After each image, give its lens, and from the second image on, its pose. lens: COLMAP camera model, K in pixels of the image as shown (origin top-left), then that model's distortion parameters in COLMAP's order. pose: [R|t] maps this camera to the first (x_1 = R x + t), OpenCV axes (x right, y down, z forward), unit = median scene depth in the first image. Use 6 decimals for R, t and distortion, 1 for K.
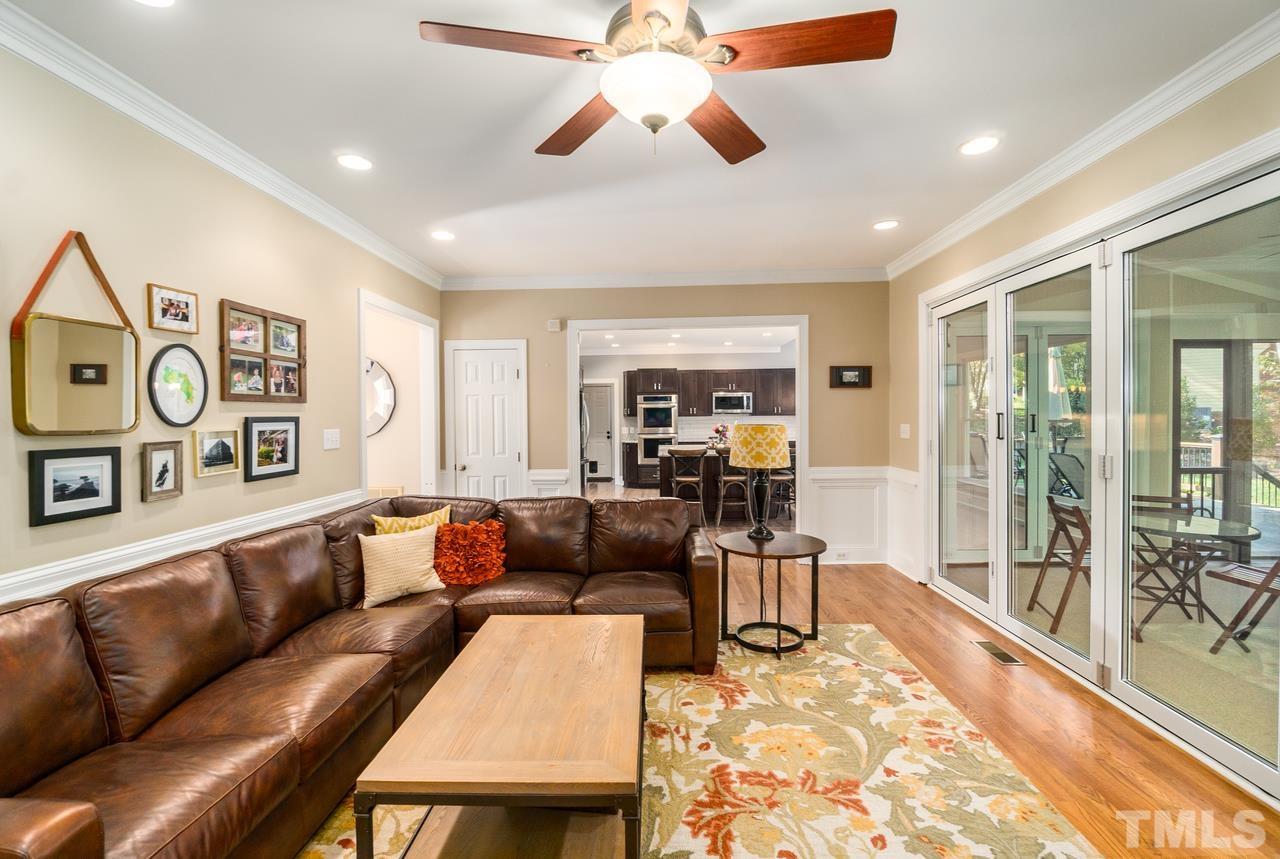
lens RADIAL K [[561.6, 0, 640.0], [0, 561.6, 429.5], [0, 0, 1]] dist [-0.001849, -0.000210]
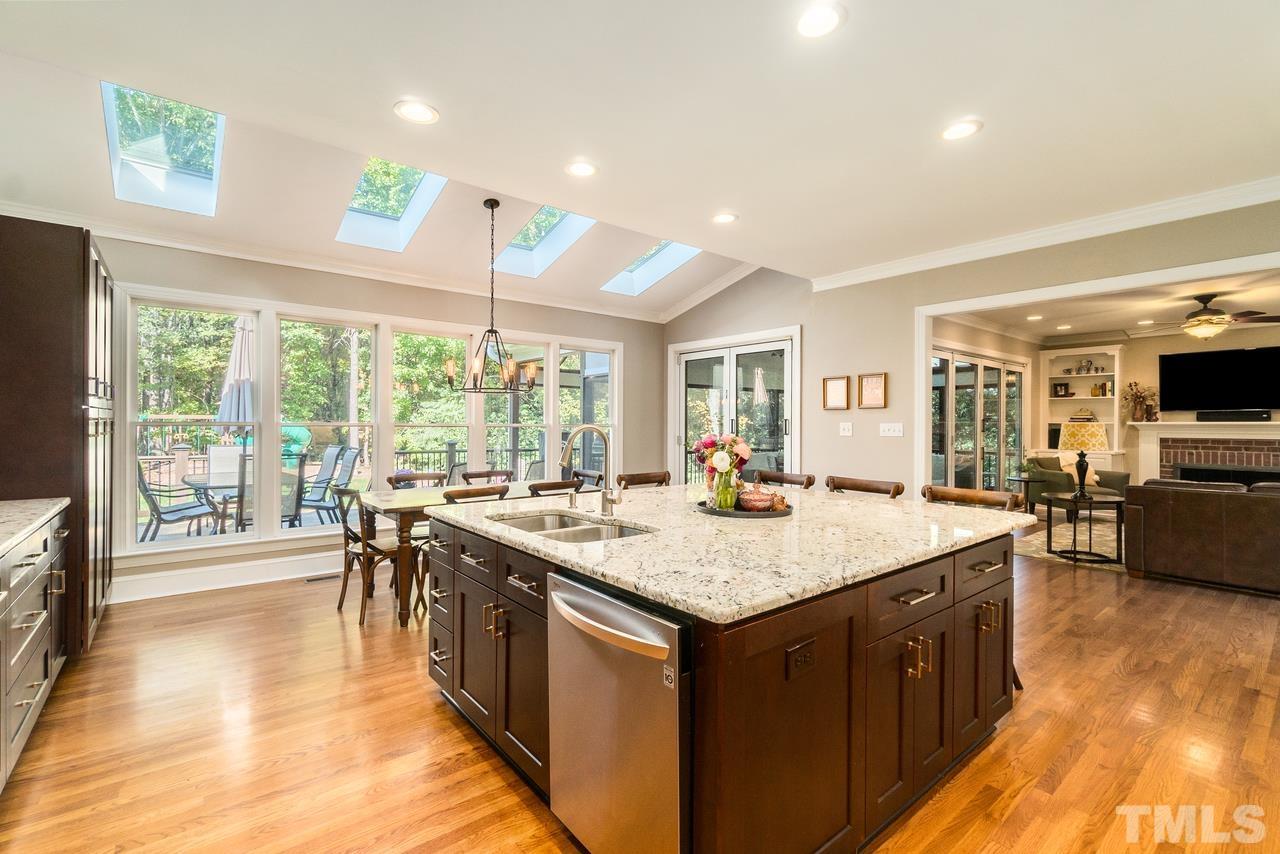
lens RADIAL K [[561.6, 0, 640.0], [0, 561.6, 427.0], [0, 0, 1]] dist [-0.001849, -0.000210]
pose [[-0.664427, -0.002465, 0.747349, -0.154028], [0.013183, 0.999800, 0.015019, -0.044390], [-0.747237, 0.019831, -0.664262, 3.795637]]
